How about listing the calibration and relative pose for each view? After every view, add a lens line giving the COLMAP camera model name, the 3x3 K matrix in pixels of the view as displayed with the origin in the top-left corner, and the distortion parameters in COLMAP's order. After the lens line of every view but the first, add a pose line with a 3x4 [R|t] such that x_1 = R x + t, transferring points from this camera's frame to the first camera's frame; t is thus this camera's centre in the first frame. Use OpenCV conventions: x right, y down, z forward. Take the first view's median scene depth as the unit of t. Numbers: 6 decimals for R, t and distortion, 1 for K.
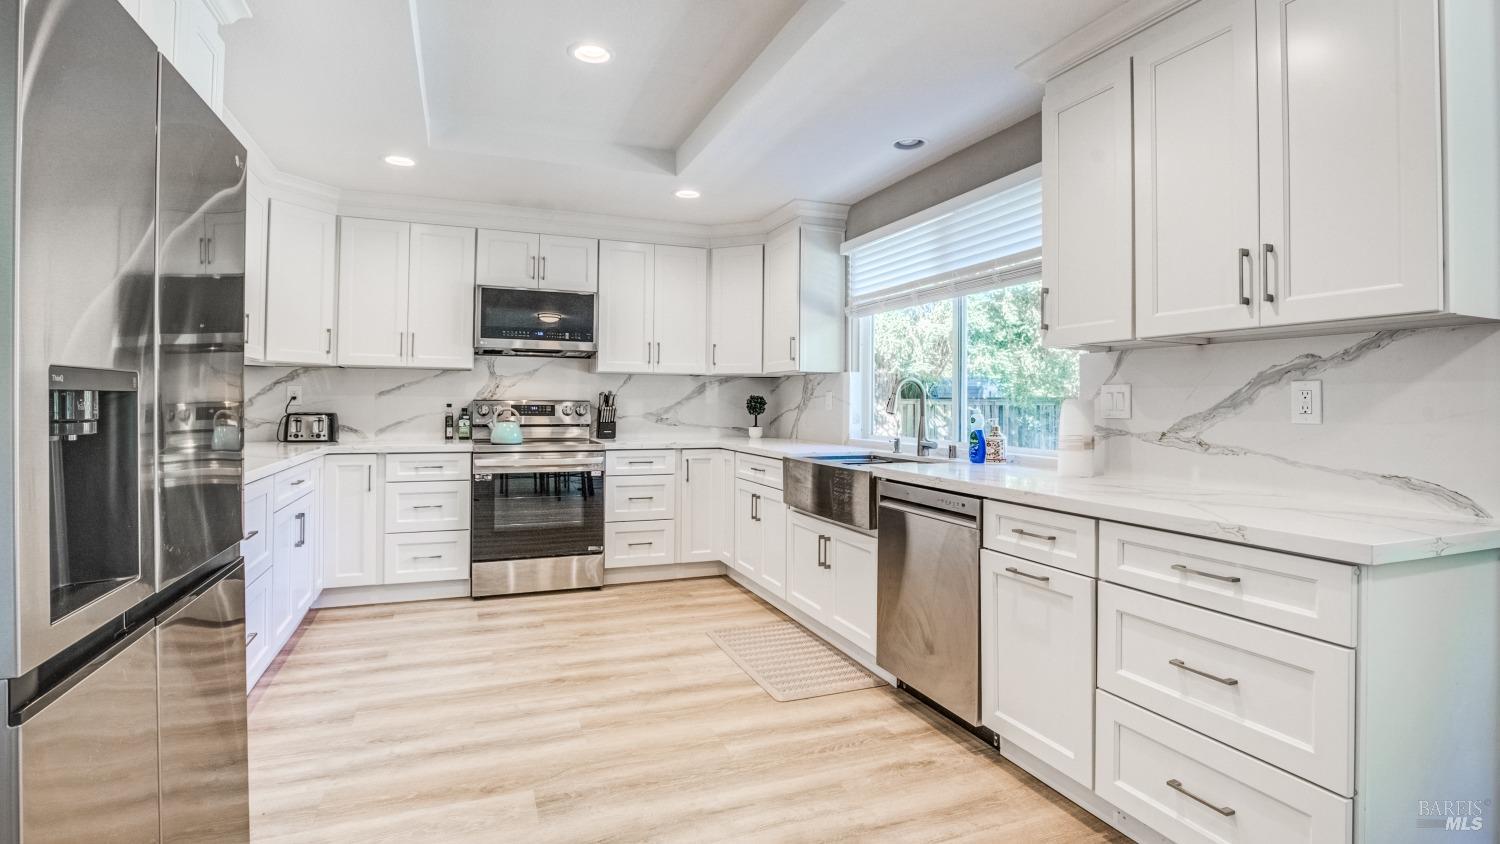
lens RADIAL K [[710.4, 0, 784.6], [0, 710.4, 401.5], [0, 0, 1]] dist [-0.032376, 0.006971]
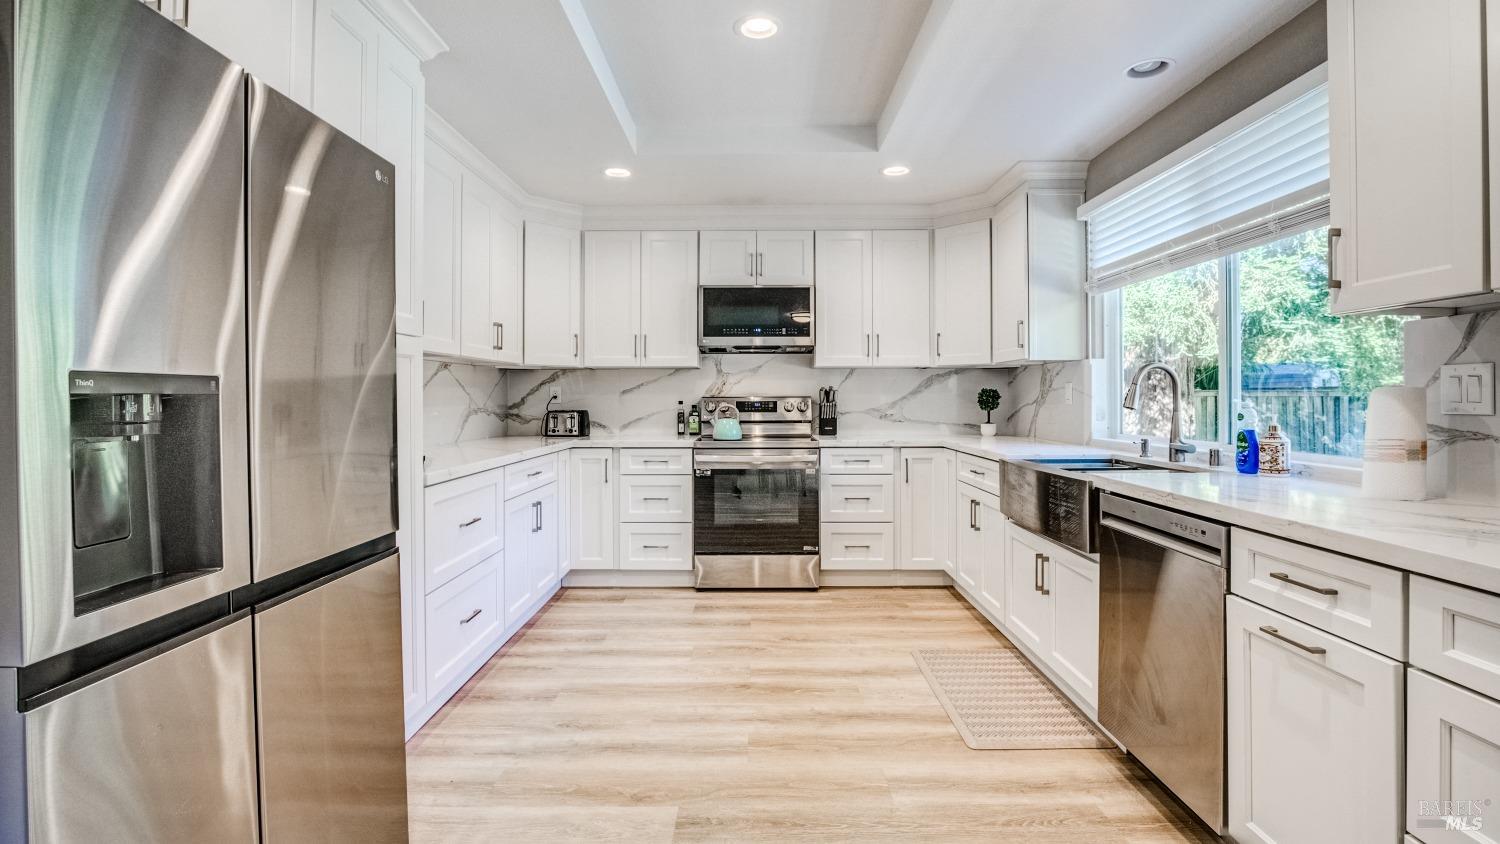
lens RADIAL K [[710.4, 0, 784.6], [0, 710.4, 401.5], [0, 0, 1]] dist [-0.032376, 0.006971]
pose [[0.926547, -0.008952, -0.376073, 0.080288], [0.011674, 0.999920, 0.004959, 0.000515], [0.375998, -0.008985, 0.926577, 0.101896]]
